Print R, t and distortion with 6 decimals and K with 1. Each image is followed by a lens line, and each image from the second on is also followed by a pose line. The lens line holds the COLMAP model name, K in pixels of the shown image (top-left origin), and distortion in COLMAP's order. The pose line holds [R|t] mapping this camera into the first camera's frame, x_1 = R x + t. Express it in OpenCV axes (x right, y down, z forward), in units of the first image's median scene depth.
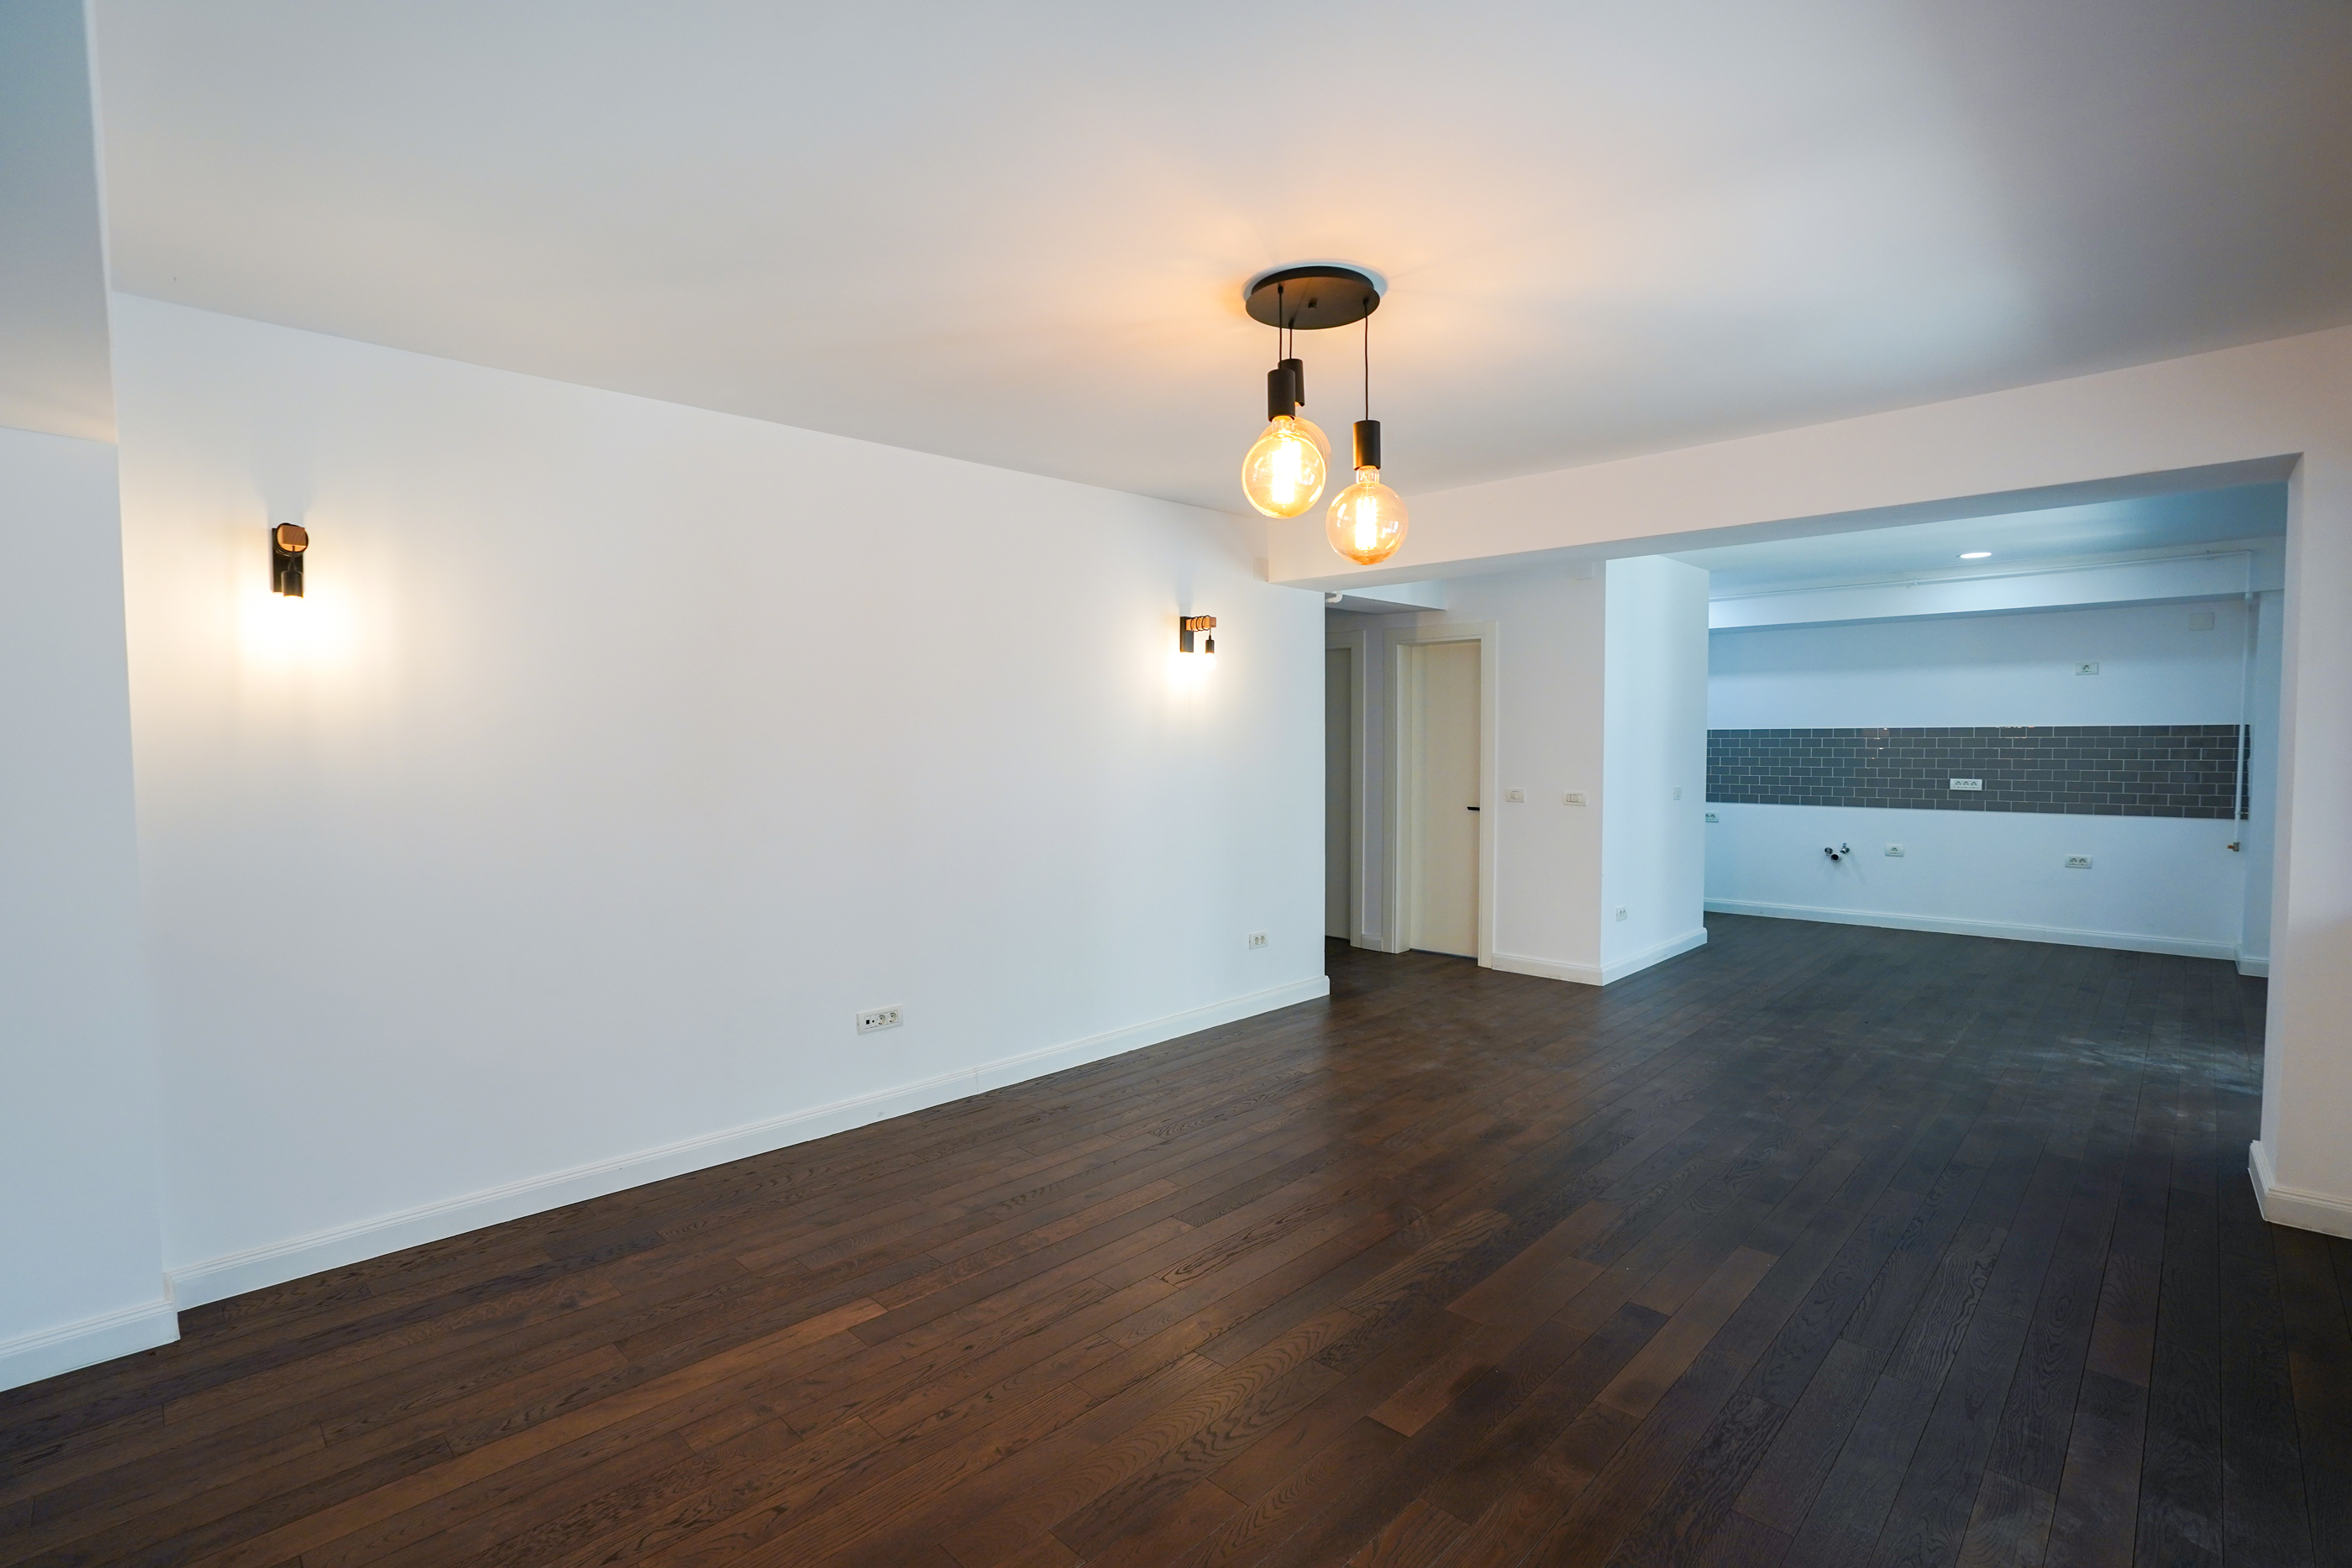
lens RADIAL K [[1077.9, 0, 1158.9], [0, 1077.9, 788.3], [0, 0, 1]] dist [-0.058402, 0.022034]
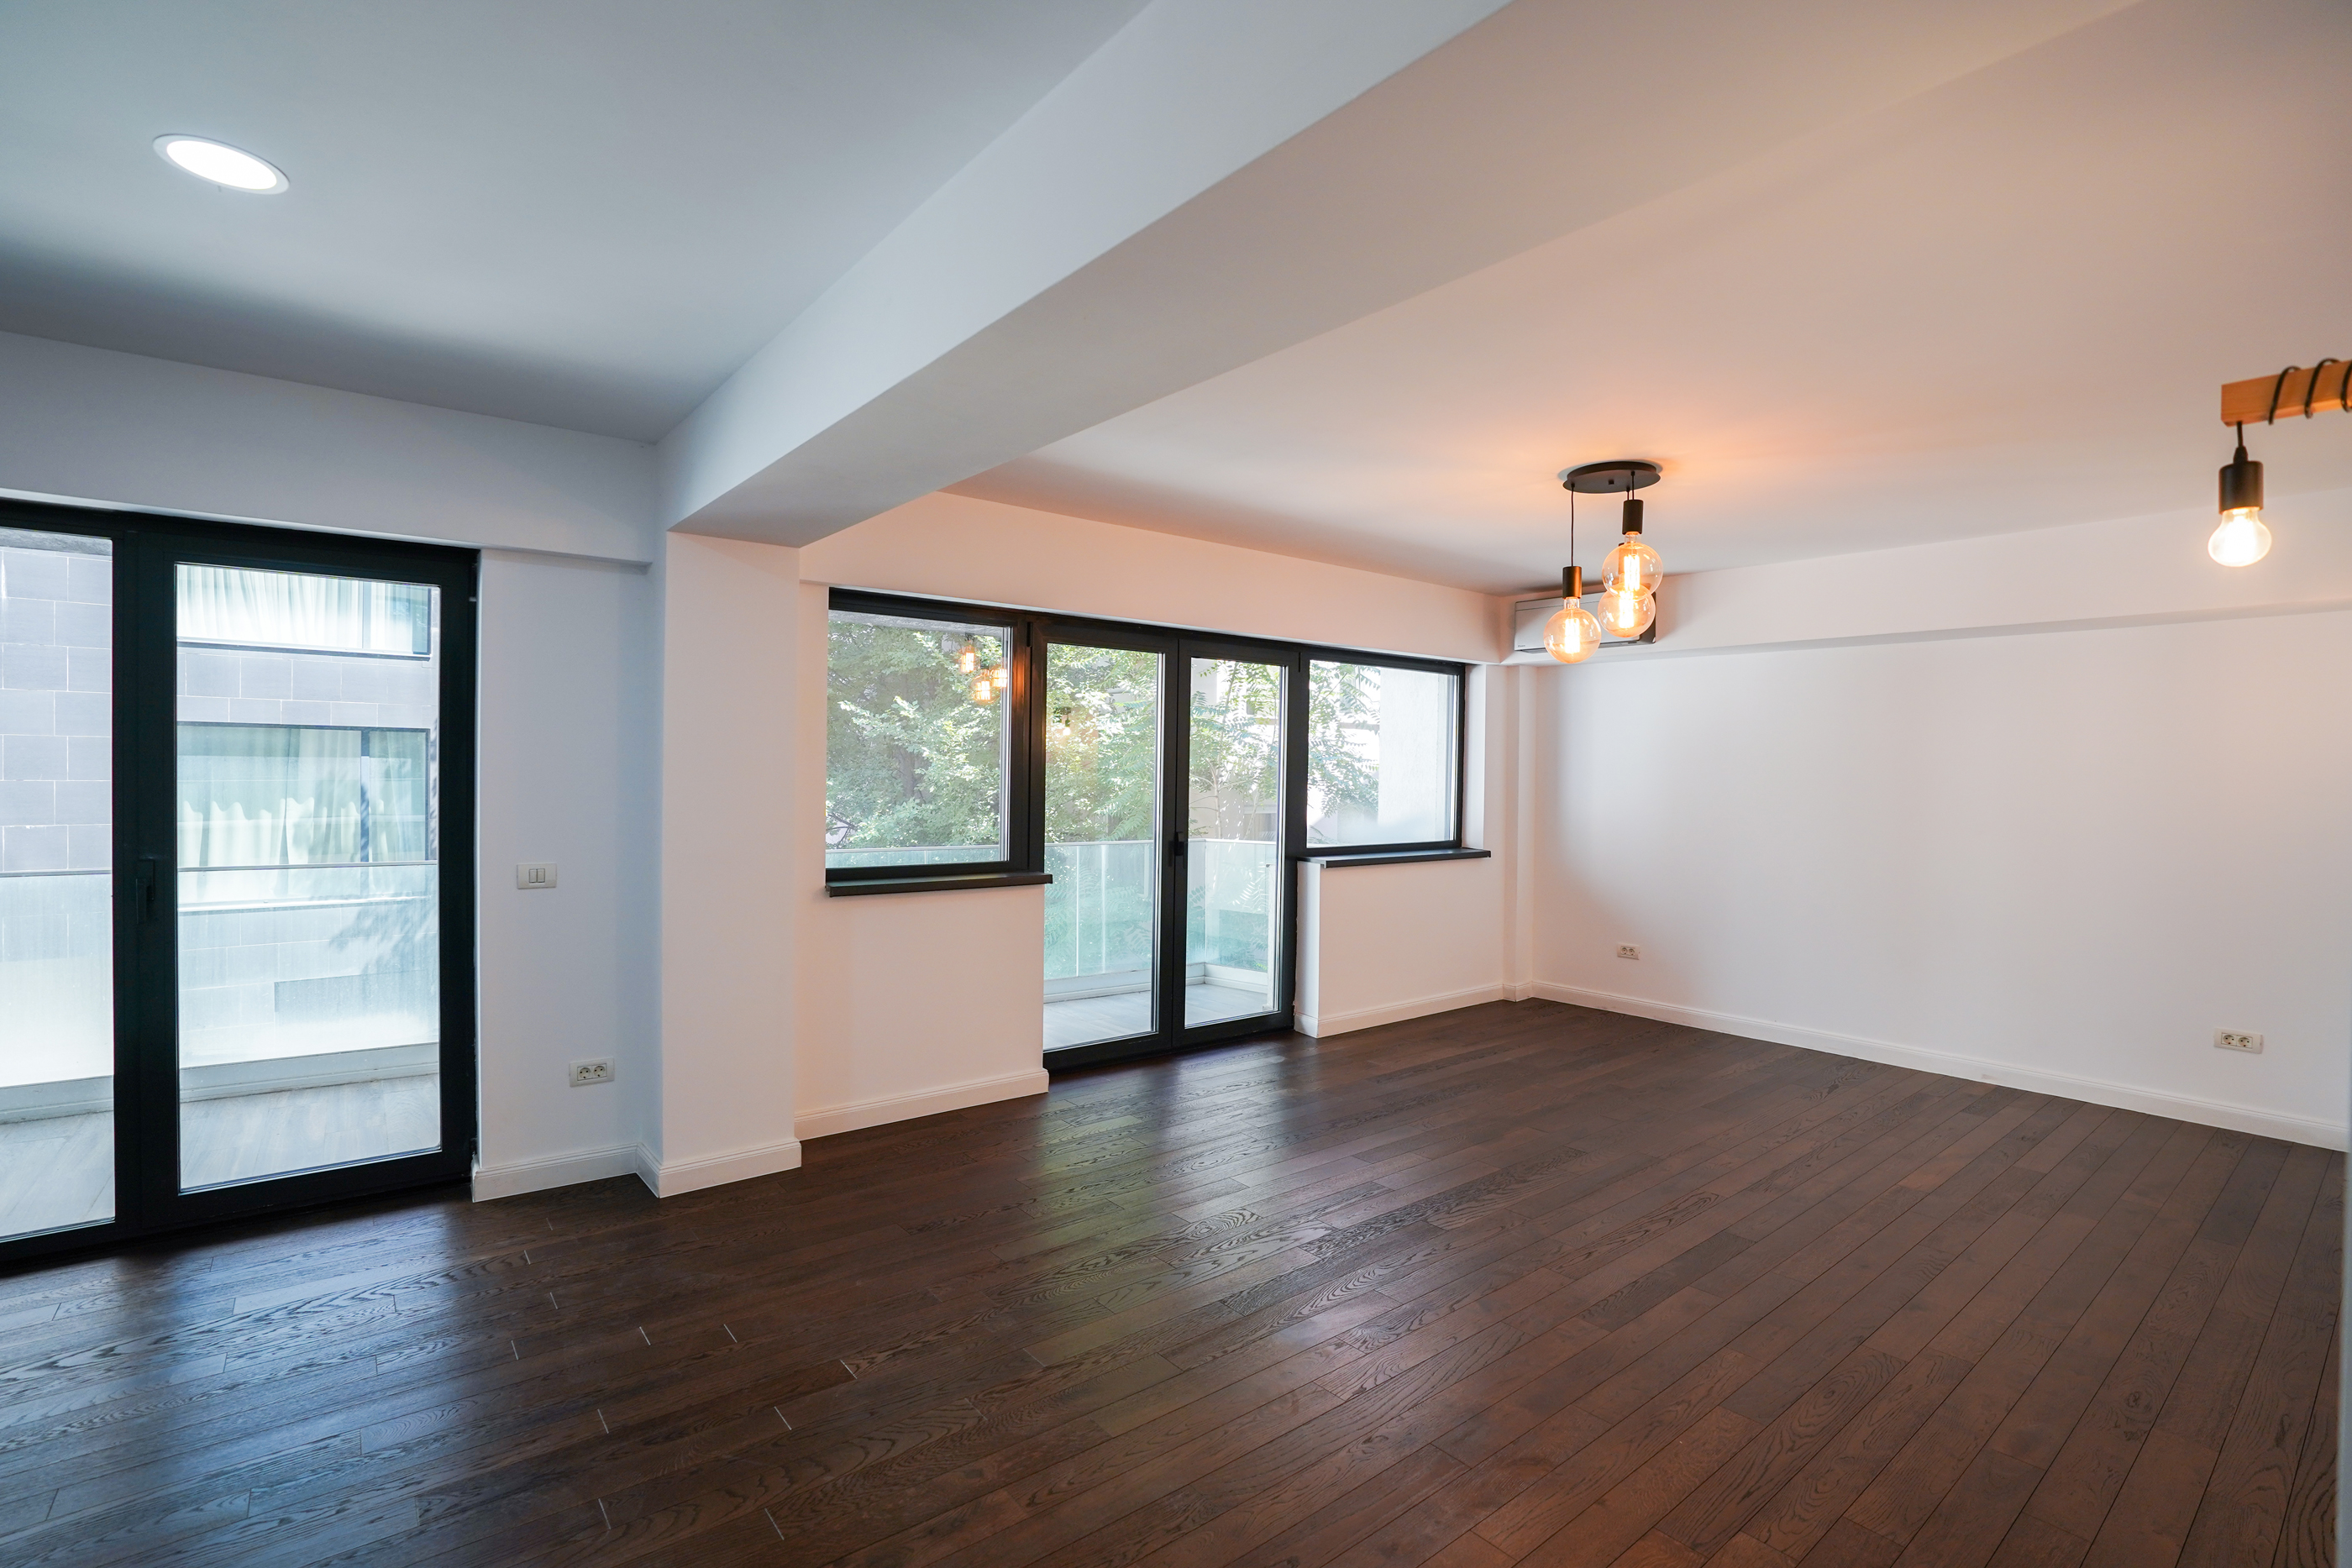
lens RADIAL K [[1090.1, 0, 1176.0], [0, 1090.1, 784.0], [0, 0, 1]] dist [-0.066067, 0.025218]
pose [[-0.994607, -0.006845, 0.103493, 0.222144], [-0.001053, 0.998435, 0.055917, -0.047539], [-0.103714, 0.055507, -0.993057, 0.971530]]
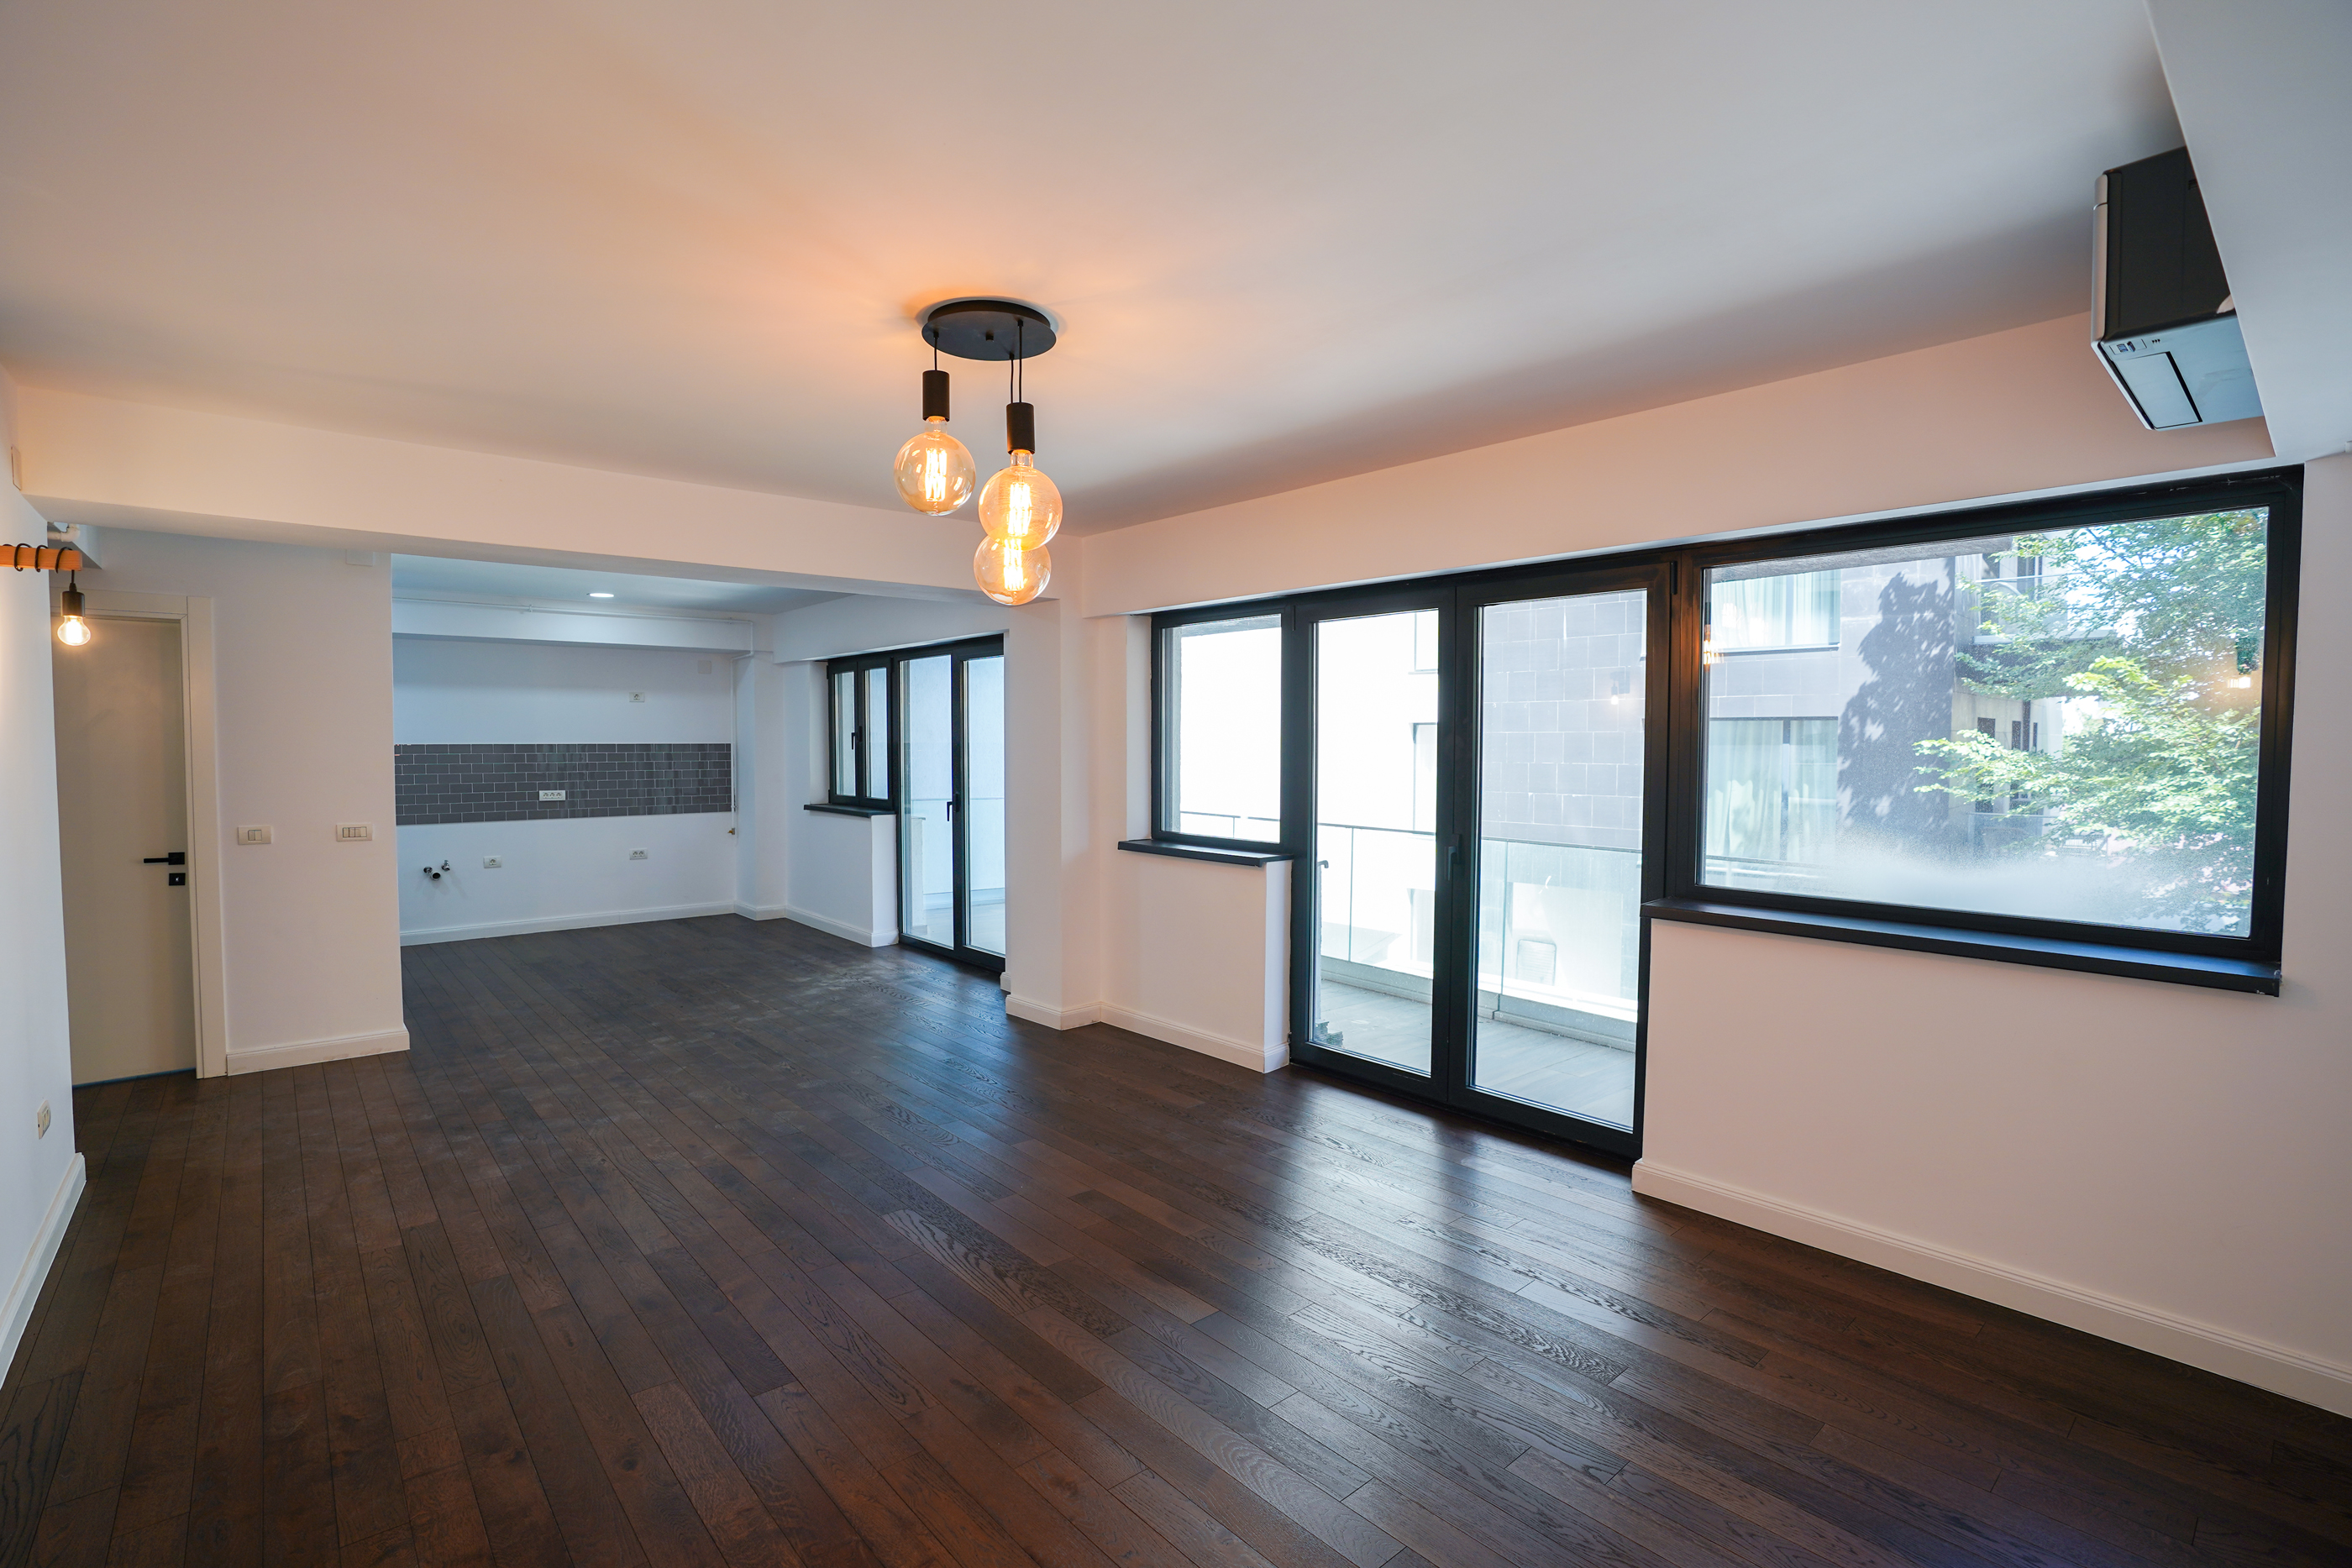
lens RADIAL K [[1077.9, 0, 1158.9], [0, 1077.9, 788.3], [0, 0, 1]] dist [-0.058402, 0.022034]
pose [[0.081434, -0.034028, 0.996098, -0.325489], [0.043626, 0.998581, 0.030546, -0.019290], [-0.995724, 0.040968, 0.082803, 0.296164]]
